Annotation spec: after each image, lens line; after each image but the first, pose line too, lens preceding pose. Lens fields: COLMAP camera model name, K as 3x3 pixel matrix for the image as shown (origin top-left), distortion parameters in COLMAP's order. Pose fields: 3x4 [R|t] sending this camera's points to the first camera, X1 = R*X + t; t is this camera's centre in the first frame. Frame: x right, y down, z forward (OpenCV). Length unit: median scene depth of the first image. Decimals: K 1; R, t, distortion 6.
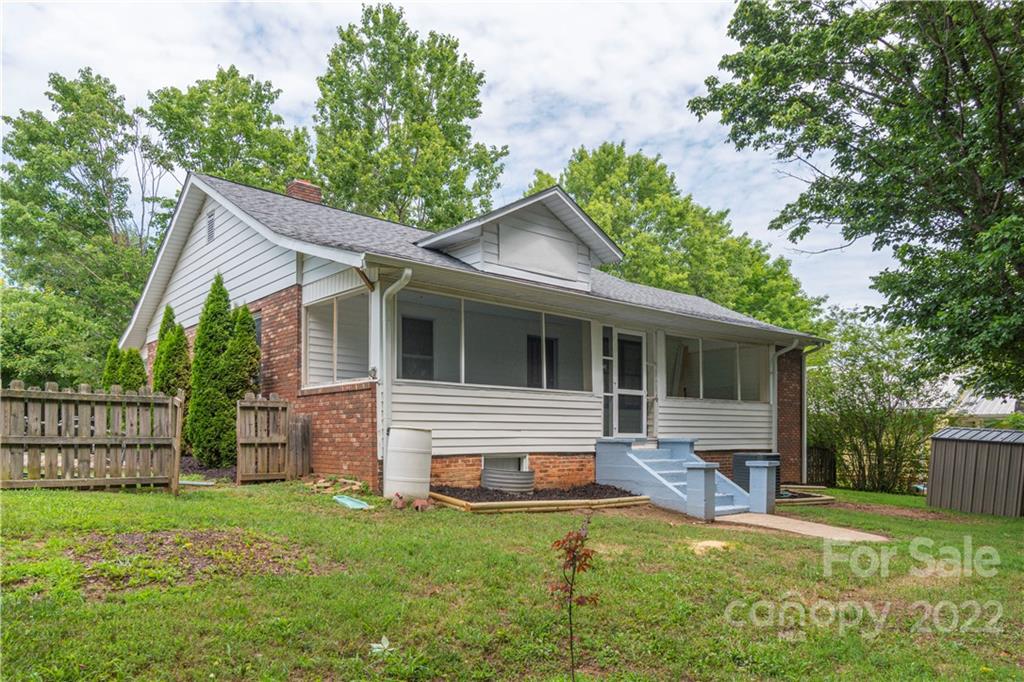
lens RADIAL K [[655.6, 0, 511.9], [0, 655.6, 437.8], [0, 0, 1]] dist [-0.002160, -0.001136]
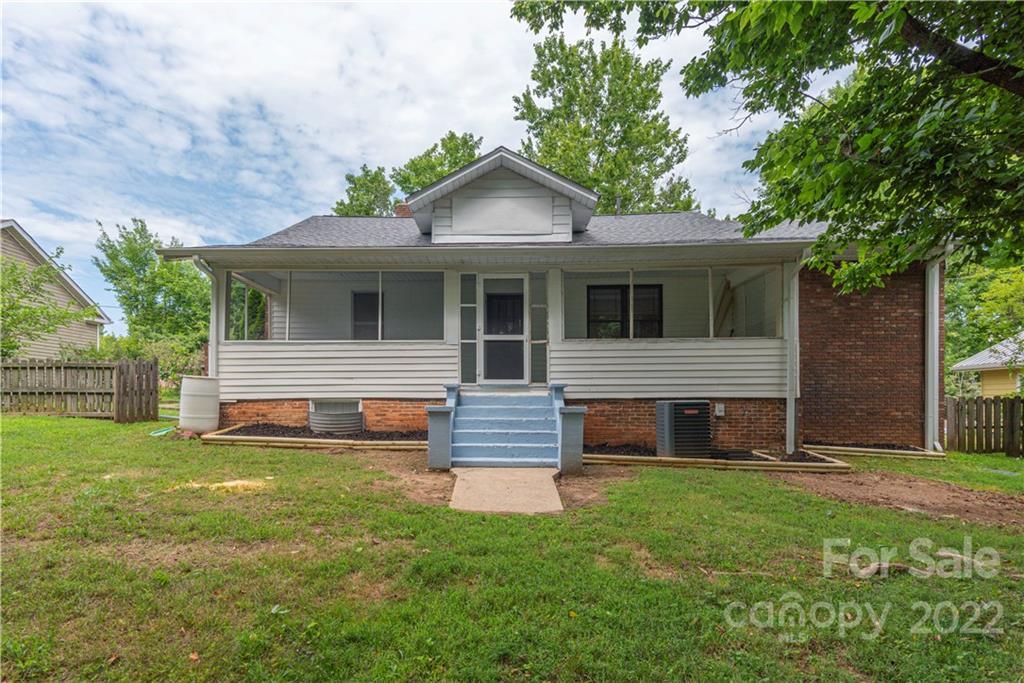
lens RADIAL K [[511.4, 0, 511.8], [0, 511.4, 408.5], [0, 0, 1]] dist [0.000042, -0.000076]
pose [[0.770232, 0.002294, -0.637760, 0.662993], [0.004480, 0.999949, 0.009008, 0.028707], [0.637749, -0.009796, 0.770182, 0.413754]]
